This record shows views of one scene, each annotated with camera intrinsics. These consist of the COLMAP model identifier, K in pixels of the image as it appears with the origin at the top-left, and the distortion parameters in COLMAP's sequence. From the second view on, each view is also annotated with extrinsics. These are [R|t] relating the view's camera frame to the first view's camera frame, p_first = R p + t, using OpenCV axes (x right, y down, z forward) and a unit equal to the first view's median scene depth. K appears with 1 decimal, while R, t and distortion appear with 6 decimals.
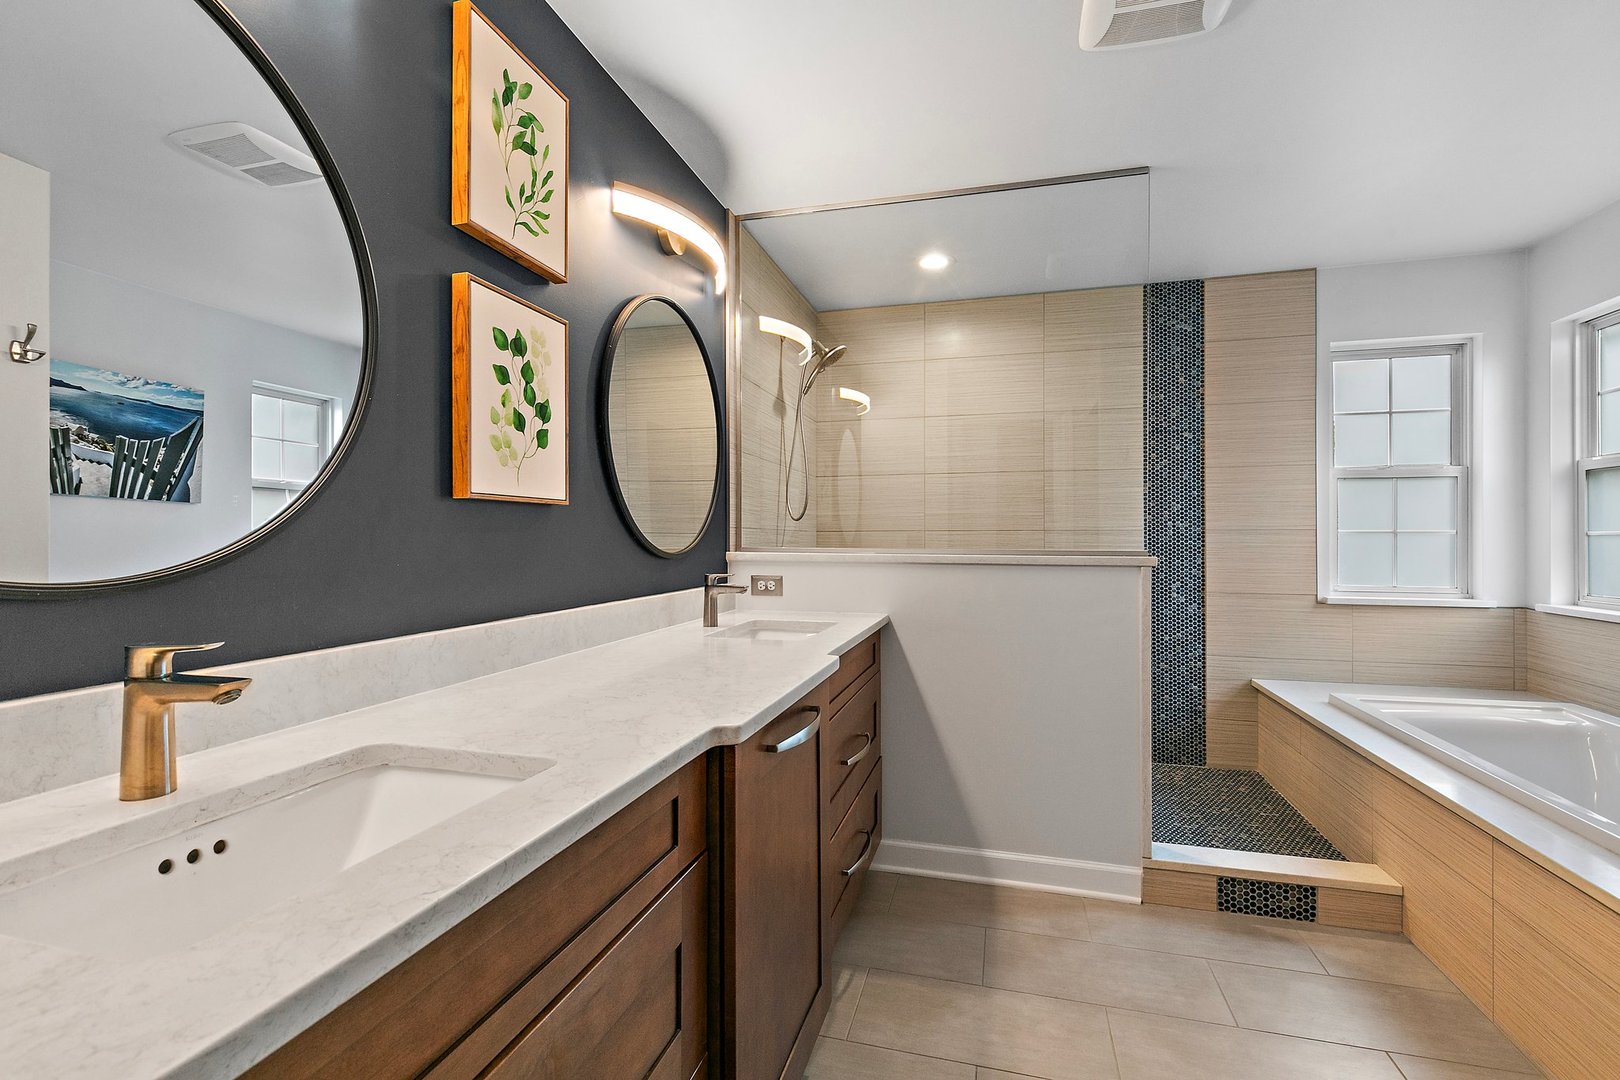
lens RADIAL K [[726.5, 0, 817.1], [0, 726.5, 538.2], [0, 0, 1]] dist [-0.000713, -0.000363]
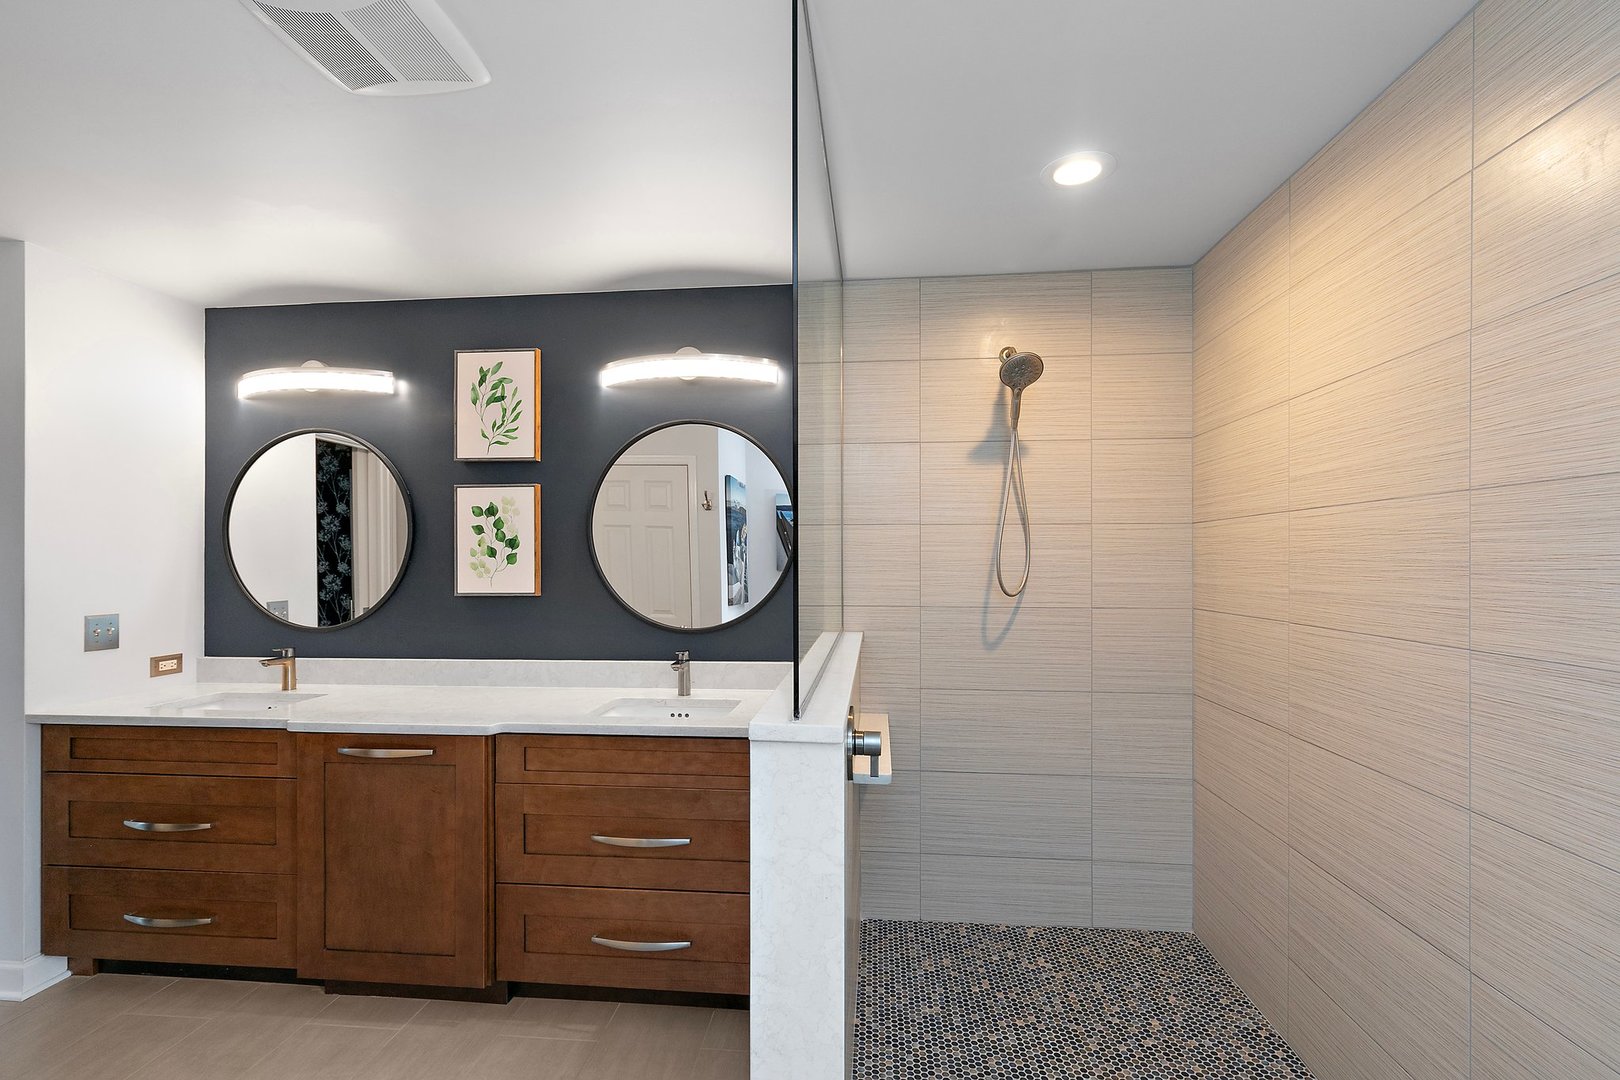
lens RADIAL K [[726.5, 0, 814.5], [0, 726.5, 551.8], [0, 0, 1]] dist [-0.000713, -0.000363]
pose [[0.159296, 0.001265, -0.987230, 1.530819], [0.005511, 0.999982, 0.002170, -0.160964], [0.987216, -0.005786, 0.159286, 1.511236]]
